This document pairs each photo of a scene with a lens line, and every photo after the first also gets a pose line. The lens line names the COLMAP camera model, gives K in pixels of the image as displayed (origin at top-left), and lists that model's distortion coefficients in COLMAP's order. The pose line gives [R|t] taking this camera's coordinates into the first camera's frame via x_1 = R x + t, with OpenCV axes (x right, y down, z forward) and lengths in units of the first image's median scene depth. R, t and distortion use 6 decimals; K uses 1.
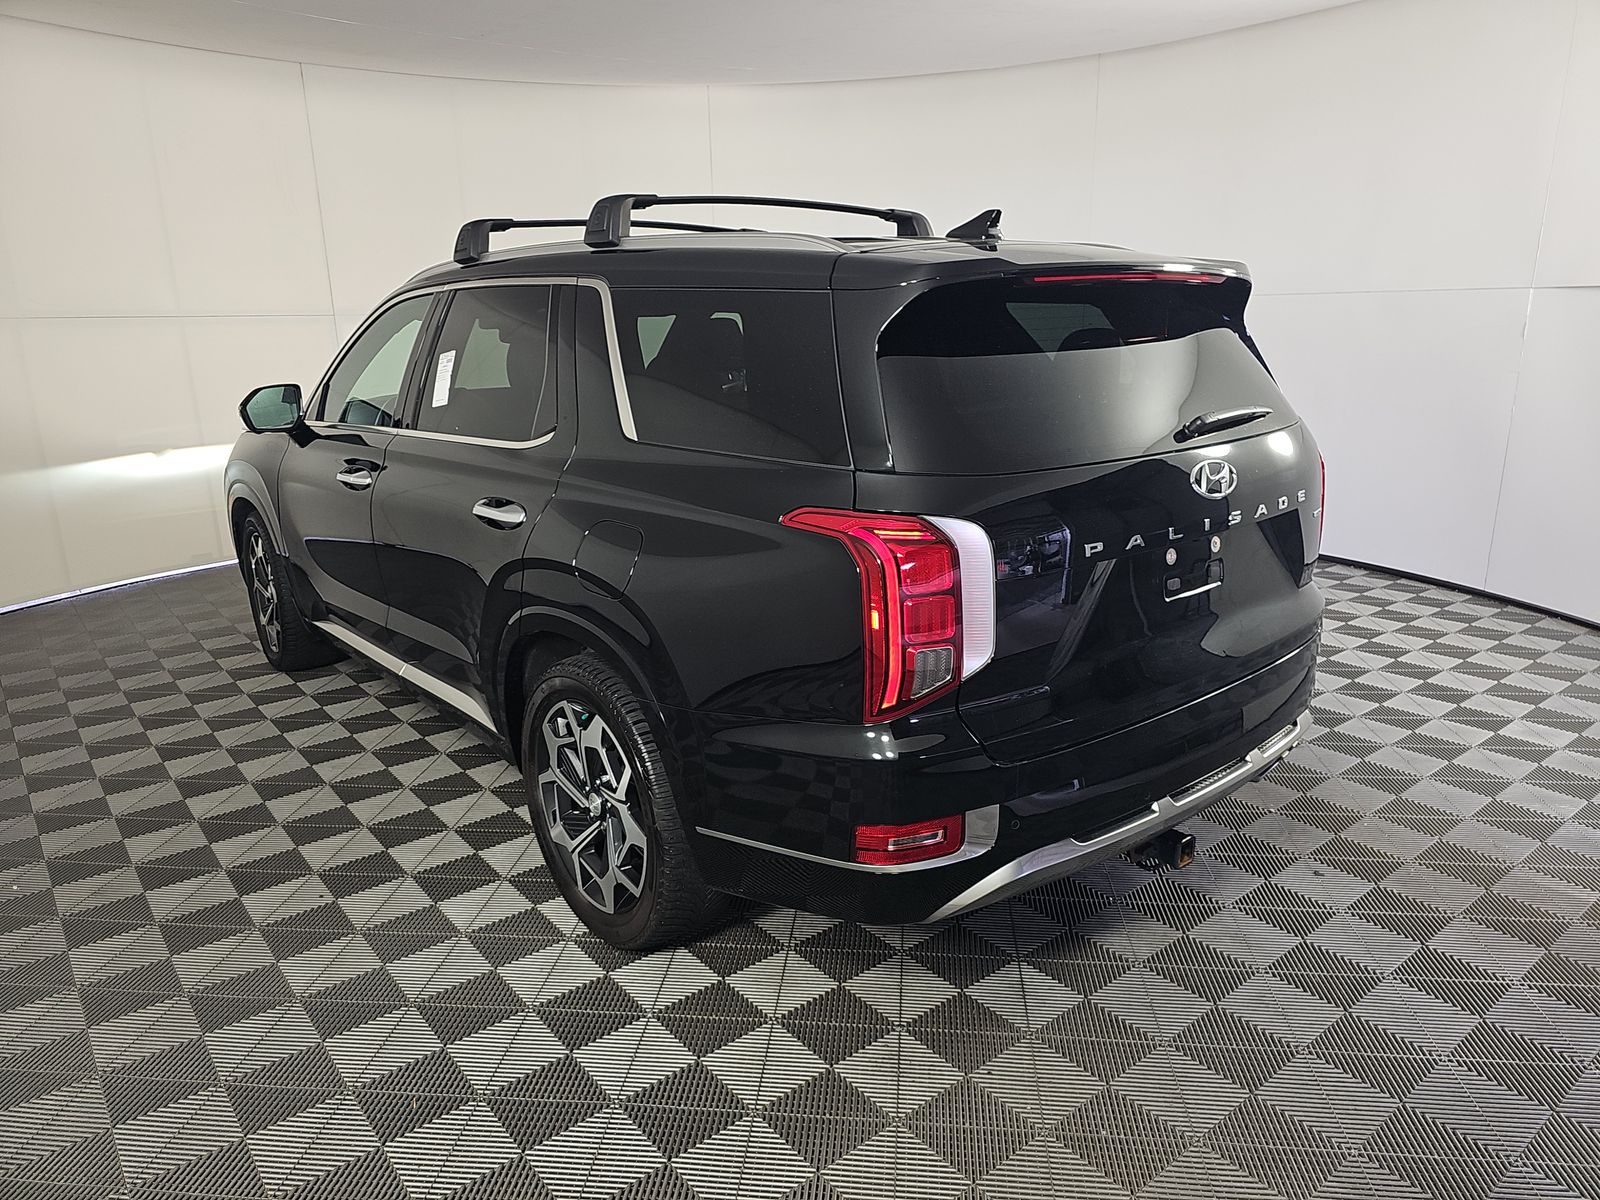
lens RADIAL K [[1056.3, 0, 800.0], [0, 1056.3, 600.0], [0, 0, 1]] dist [0.026513, 0.000266]
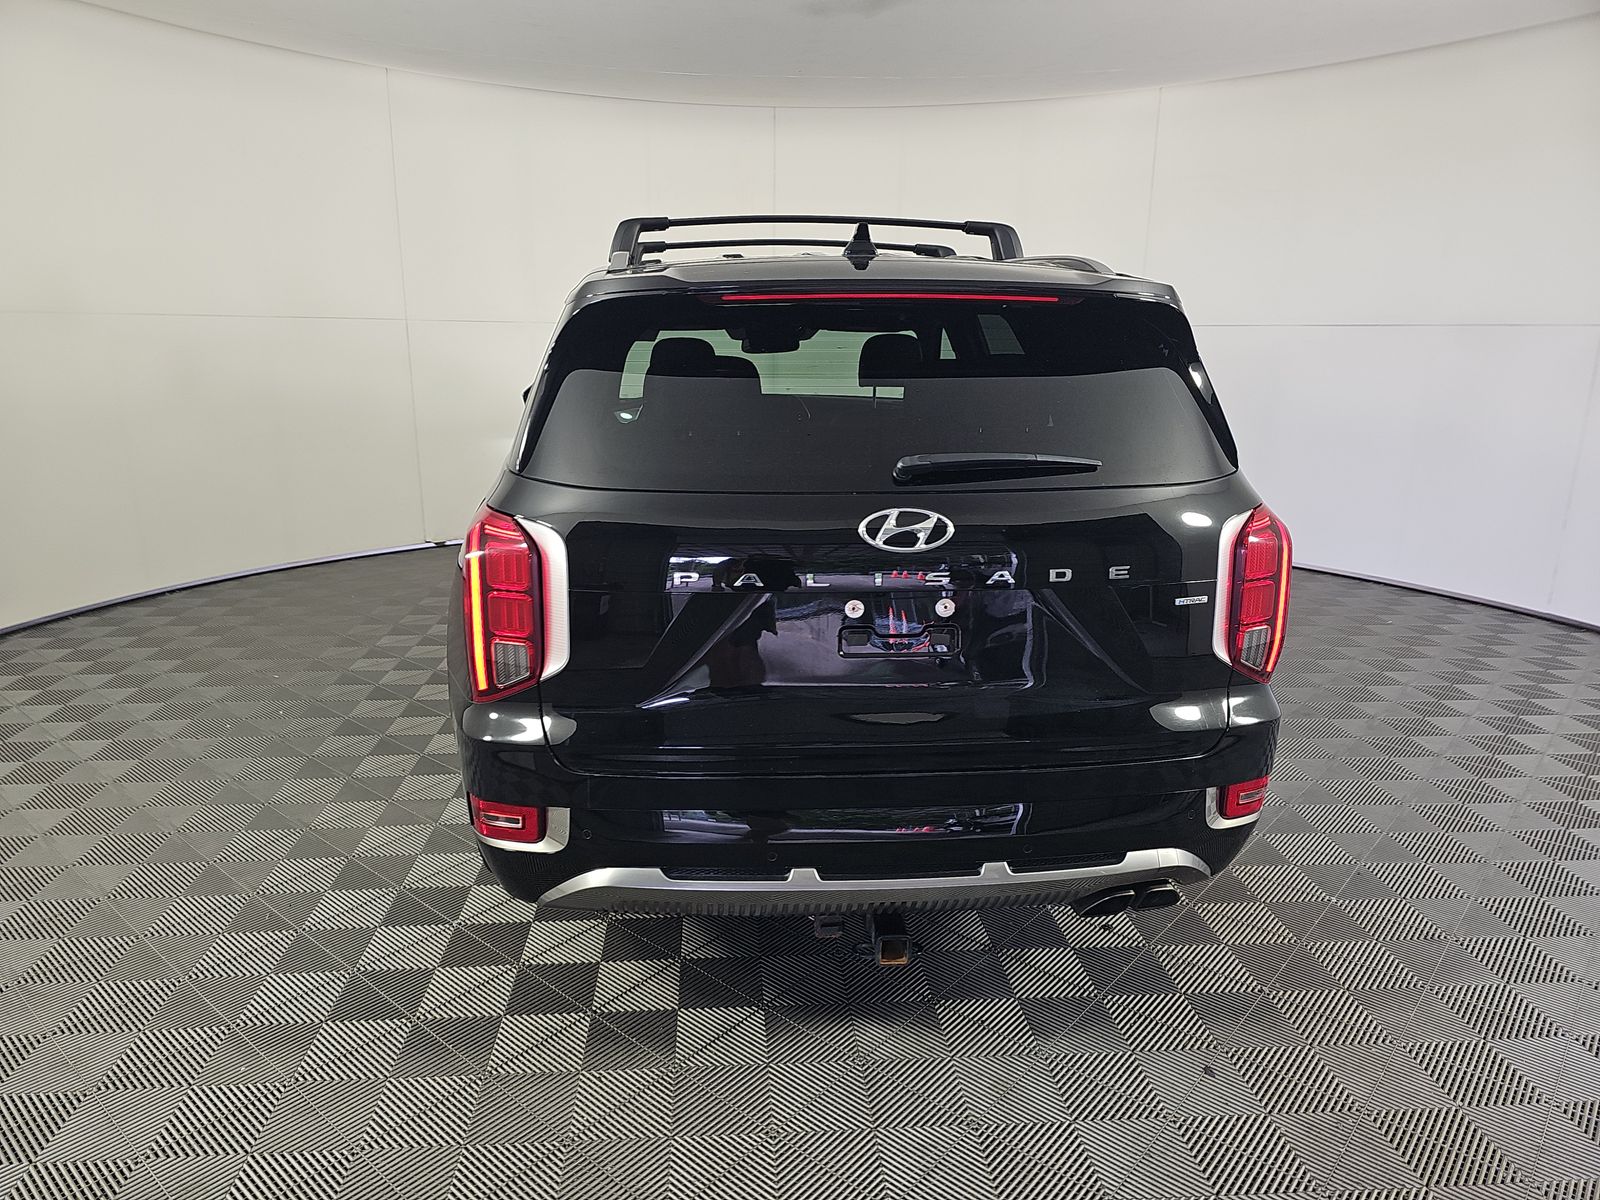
lens RADIAL K [[1052.1, 0, 798.9], [0, 1052.1, 630.6], [0, 0, 1]] dist [0.045015, 0.000216]
pose [[0.823448, 0.183772, -0.536807, 0.669696], [-0.178415, 0.981969, 0.062486, -0.061417], [0.538612, 0.044320, 0.841388, 0.186563]]
